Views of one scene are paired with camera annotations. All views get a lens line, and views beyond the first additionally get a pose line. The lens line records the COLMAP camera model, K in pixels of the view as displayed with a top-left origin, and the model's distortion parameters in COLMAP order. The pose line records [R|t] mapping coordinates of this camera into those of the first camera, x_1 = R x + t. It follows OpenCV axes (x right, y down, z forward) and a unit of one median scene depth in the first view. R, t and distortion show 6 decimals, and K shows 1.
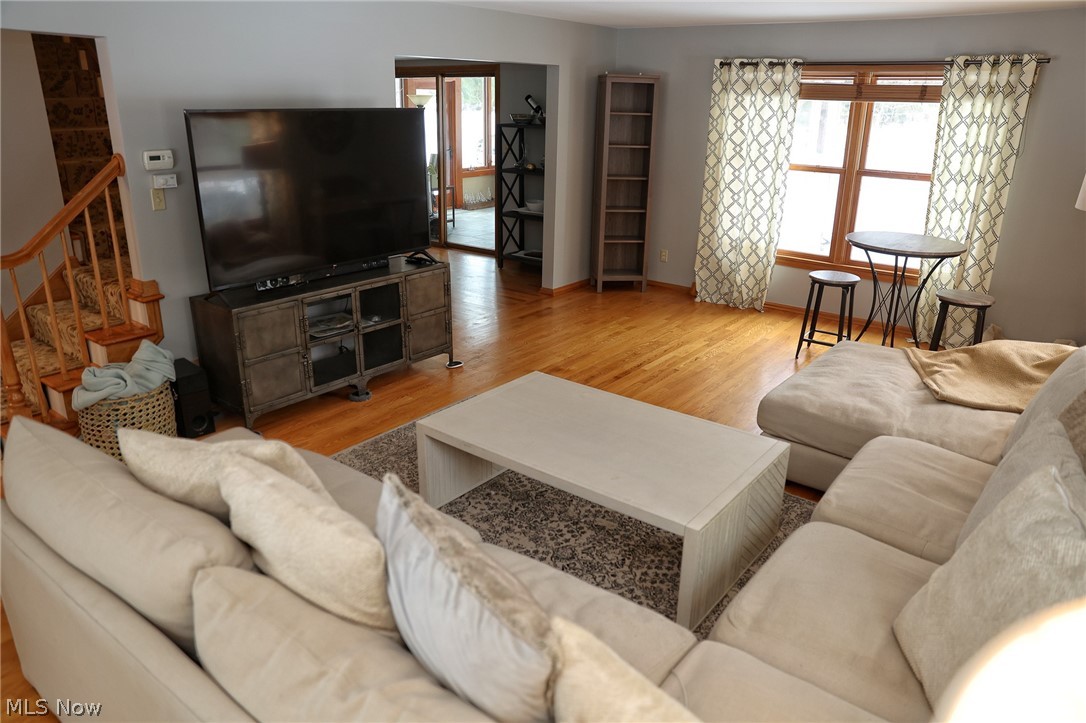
lens RADIAL K [[739.9, 0, 548.3], [0, 739.9, 358.6], [0, 0, 1]] dist [-0.110031, 0.080983]
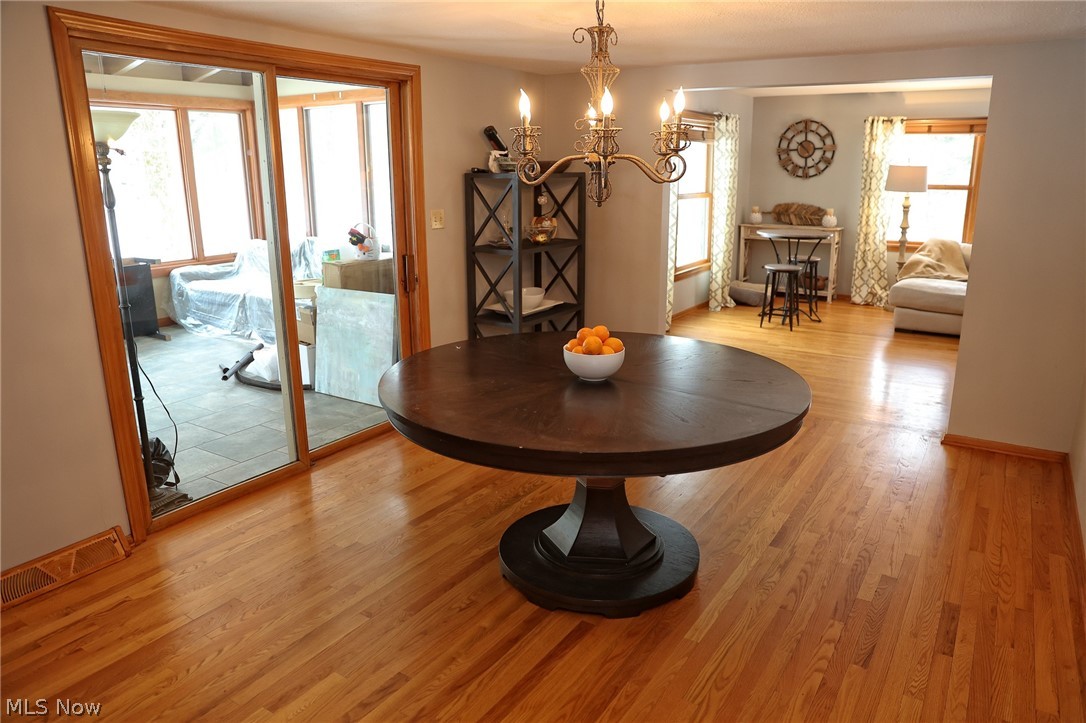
lens RADIAL K [[739.9, 0, 548.3], [0, 739.9, 358.6], [0, 0, 1]] dist [-0.110031, 0.080983]
pose [[-0.080048, -0.262663, 0.961562, -0.834032], [0.323770, 0.905501, 0.274302, -0.417942], [-0.942744, 0.333282, 0.012559, 1.268025]]
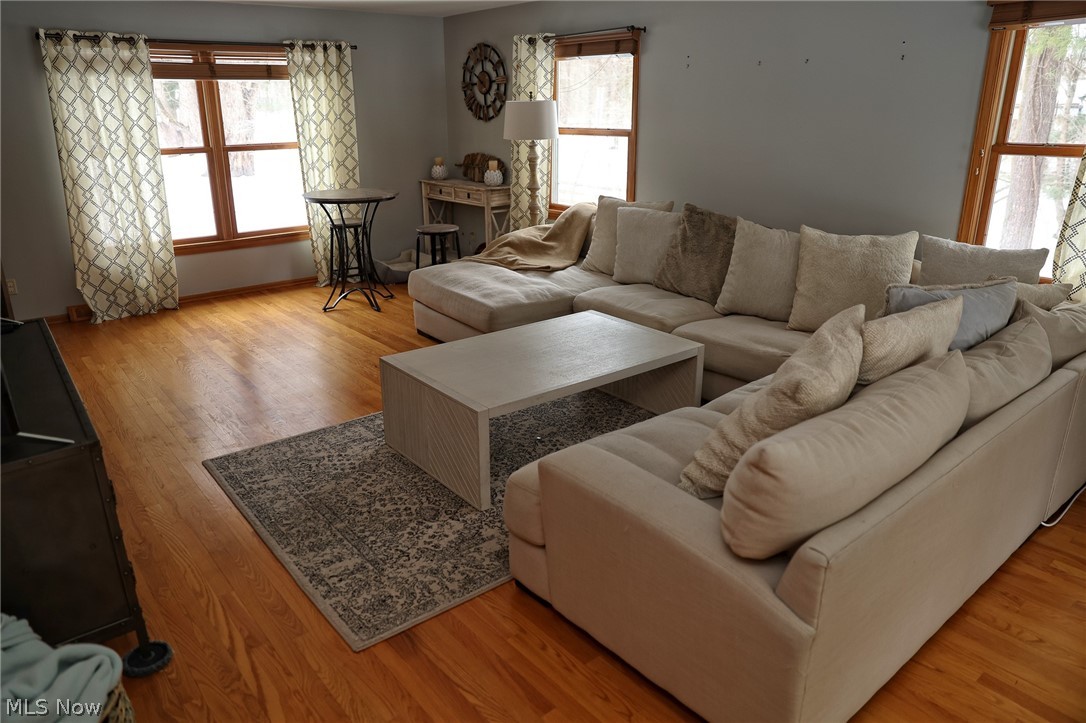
lens RADIAL K [[739.9, 0, 548.3], [0, 739.9, 358.6], [0, 0, 1]] dist [-0.110031, 0.080983]
pose [[0.226773, -0.333032, 0.915240, -0.506375], [0.319249, 0.913221, 0.253196, -0.094903], [-0.920138, 0.234772, 0.313414, 0.312705]]
